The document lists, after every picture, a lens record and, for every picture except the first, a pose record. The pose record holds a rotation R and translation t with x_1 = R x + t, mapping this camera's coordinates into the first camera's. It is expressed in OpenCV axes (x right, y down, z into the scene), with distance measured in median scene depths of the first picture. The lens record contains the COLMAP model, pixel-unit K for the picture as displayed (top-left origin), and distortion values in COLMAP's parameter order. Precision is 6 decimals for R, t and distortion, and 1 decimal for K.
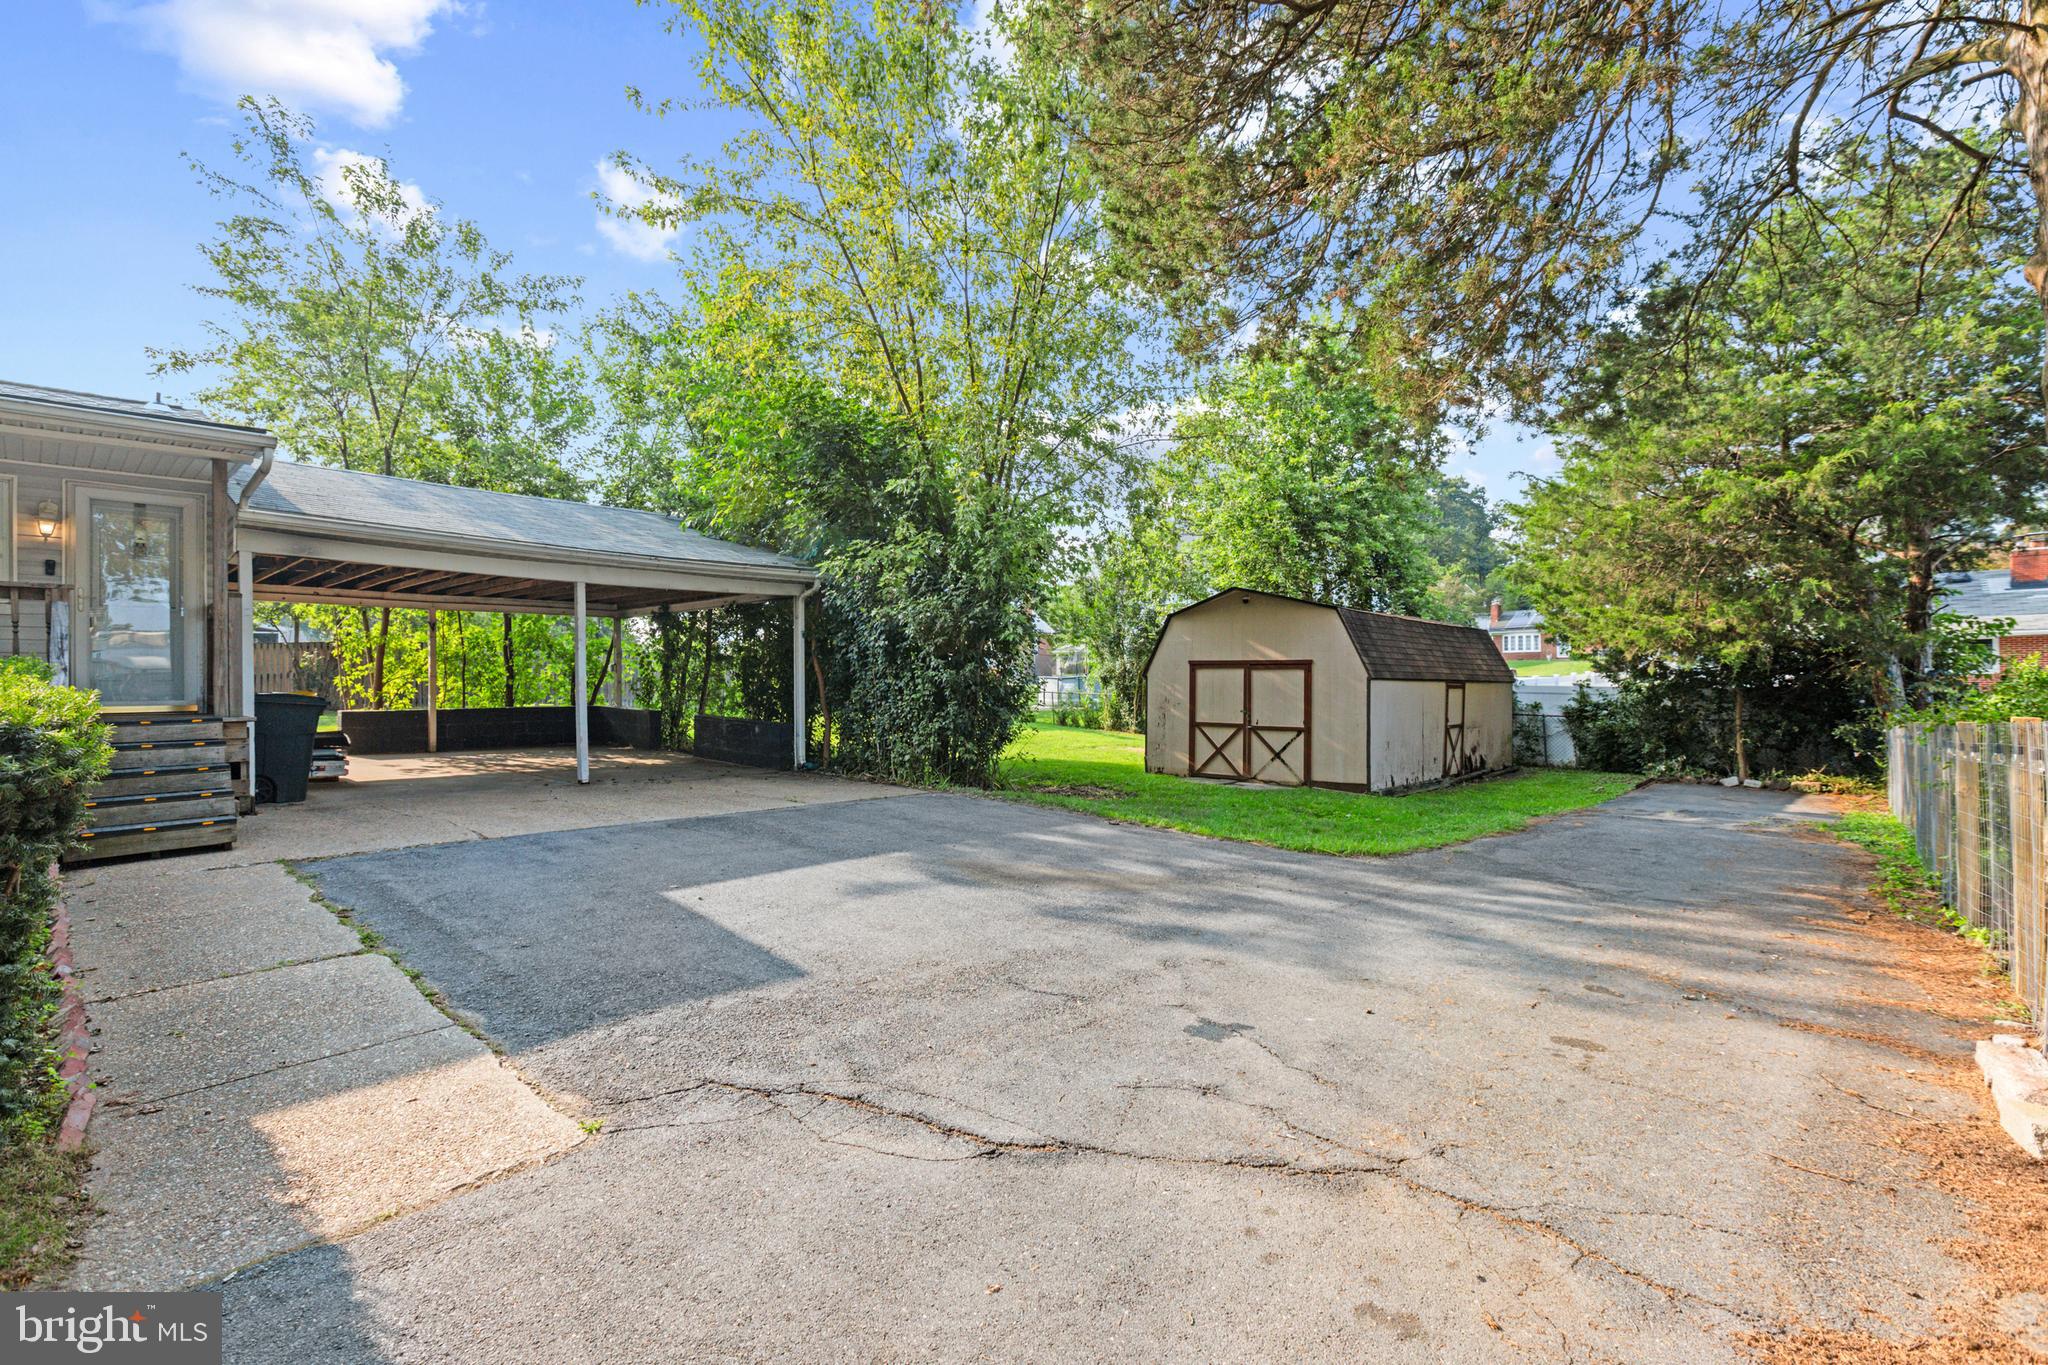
lens RADIAL K [[934.4, 0, 1096.7], [0, 934.4, 672.5], [0, 0, 1]] dist [-0.038862, 0.007602]
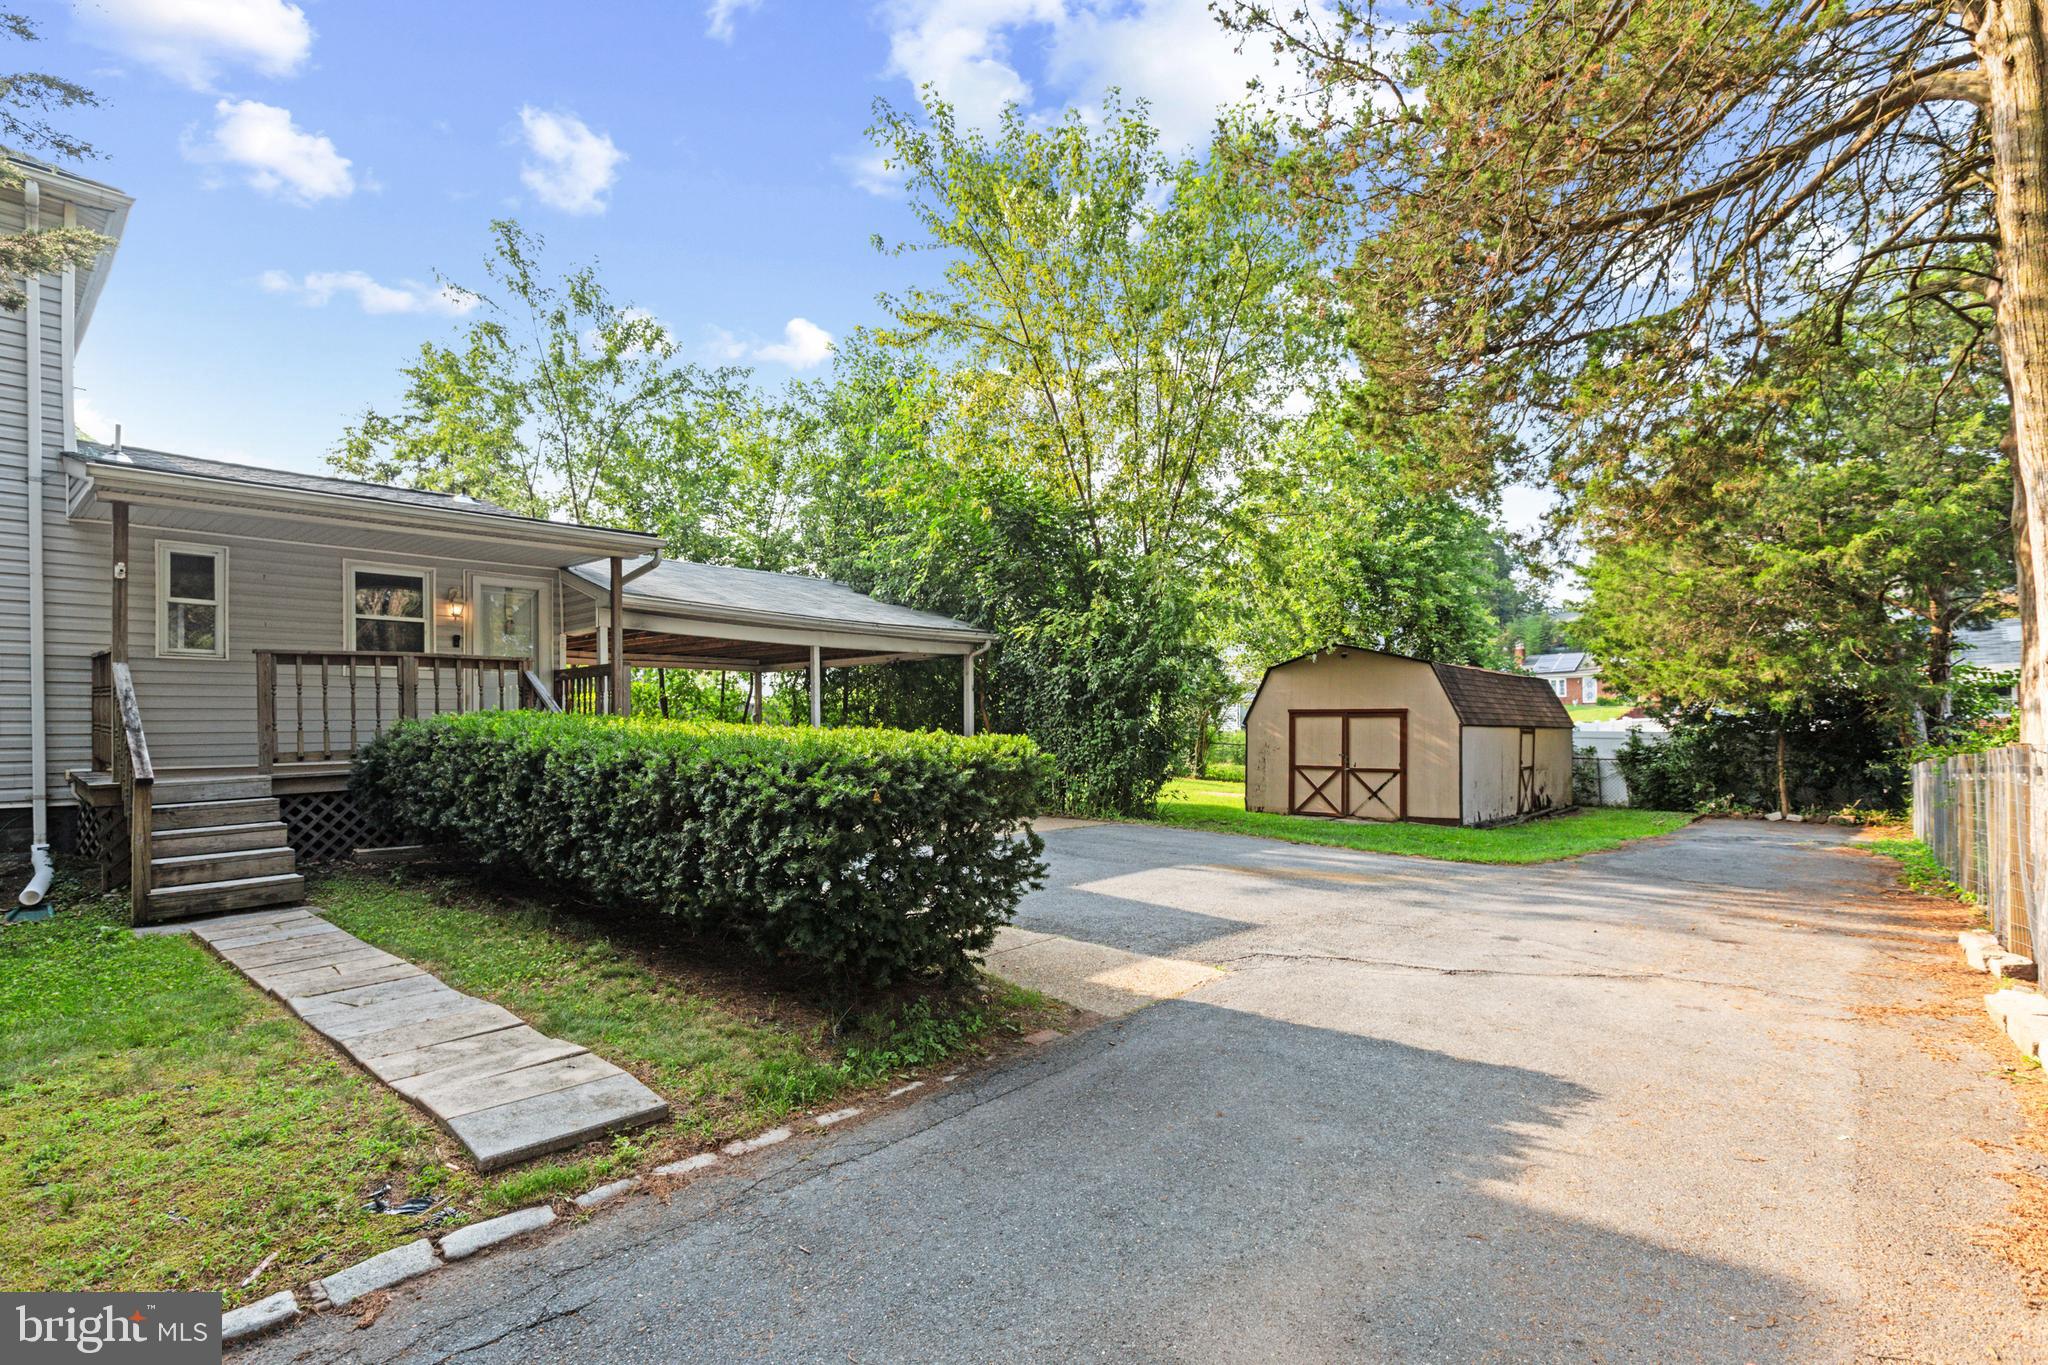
lens RADIAL K [[1029.7, 0, 1050.5], [0, 1029.7, 723.4], [0, 0, 1]] dist [-0.049897, 0.005076]
pose [[0.999986, -0.004630, -0.002520, -0.192553], [0.004637, 0.999985, 0.002904, -0.001275], [0.002506, -0.002915, 0.999993, -0.228907]]
